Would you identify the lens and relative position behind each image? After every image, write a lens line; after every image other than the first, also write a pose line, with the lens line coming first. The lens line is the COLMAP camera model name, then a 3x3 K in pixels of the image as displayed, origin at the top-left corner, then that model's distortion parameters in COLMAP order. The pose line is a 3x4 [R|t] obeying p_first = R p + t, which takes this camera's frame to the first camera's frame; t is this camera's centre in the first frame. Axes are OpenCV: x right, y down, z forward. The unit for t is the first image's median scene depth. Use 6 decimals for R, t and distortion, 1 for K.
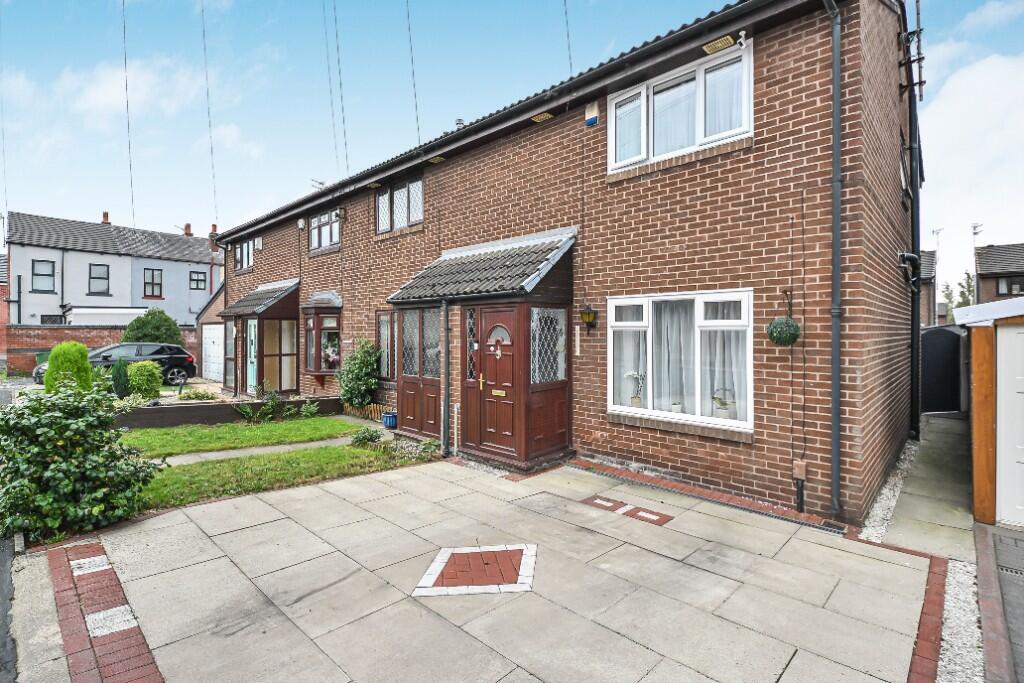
lens RADIAL K [[464.9, 0, 492.0], [0, 464.9, 338.4], [0, 0, 1]] dist [0.025271, -0.016596]
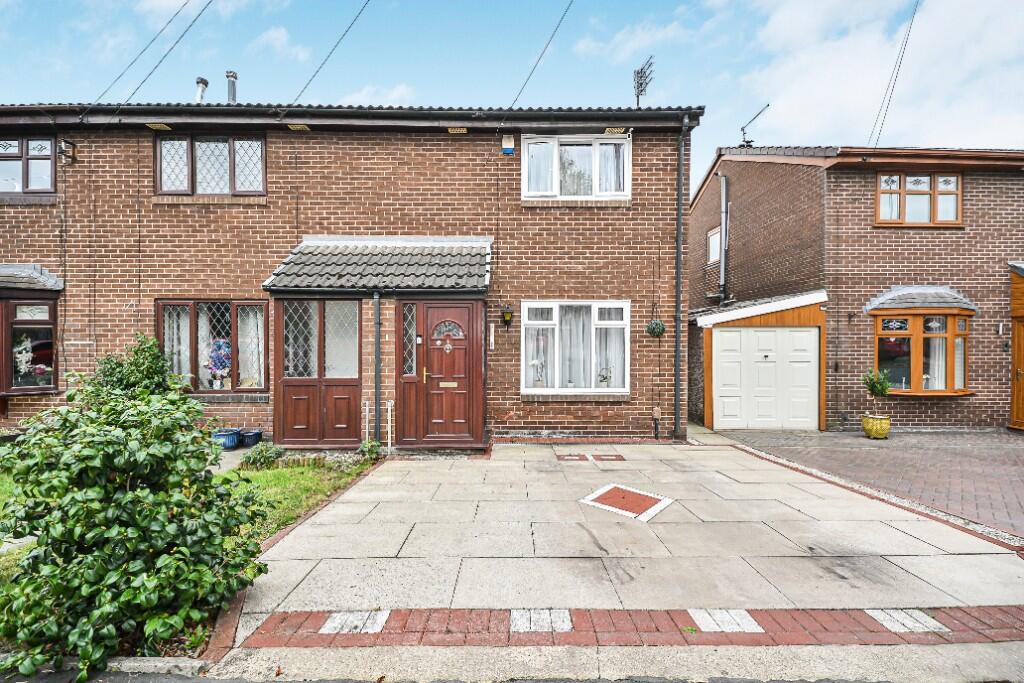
lens RADIAL K [[464.9, 0, 501.3], [0, 464.9, 349.2], [0, 0, 1]] dist [0.025271, -0.016596]
pose [[0.710532, -0.012916, 0.703547, -0.667154], [0.007169, 0.999913, 0.011116, 0.027300], [-0.703629, -0.002854, 0.710562, 0.177935]]
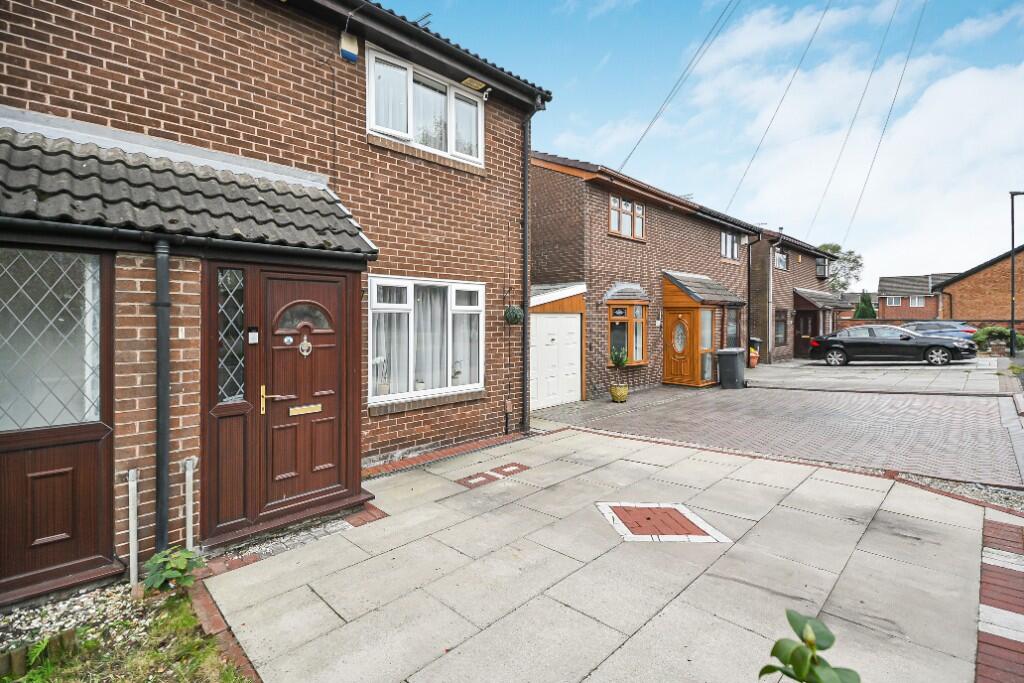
lens RADIAL K [[464.9, 0, 520.2], [0, 464.9, 326.4], [0, 0, 1]] dist [0.025271, -0.016596]
pose [[-0.004822, -0.016162, 0.999858, -0.643475], [0.012193, 0.999794, 0.016220, -0.001872], [-0.999914, 0.012270, -0.004624, 0.744566]]
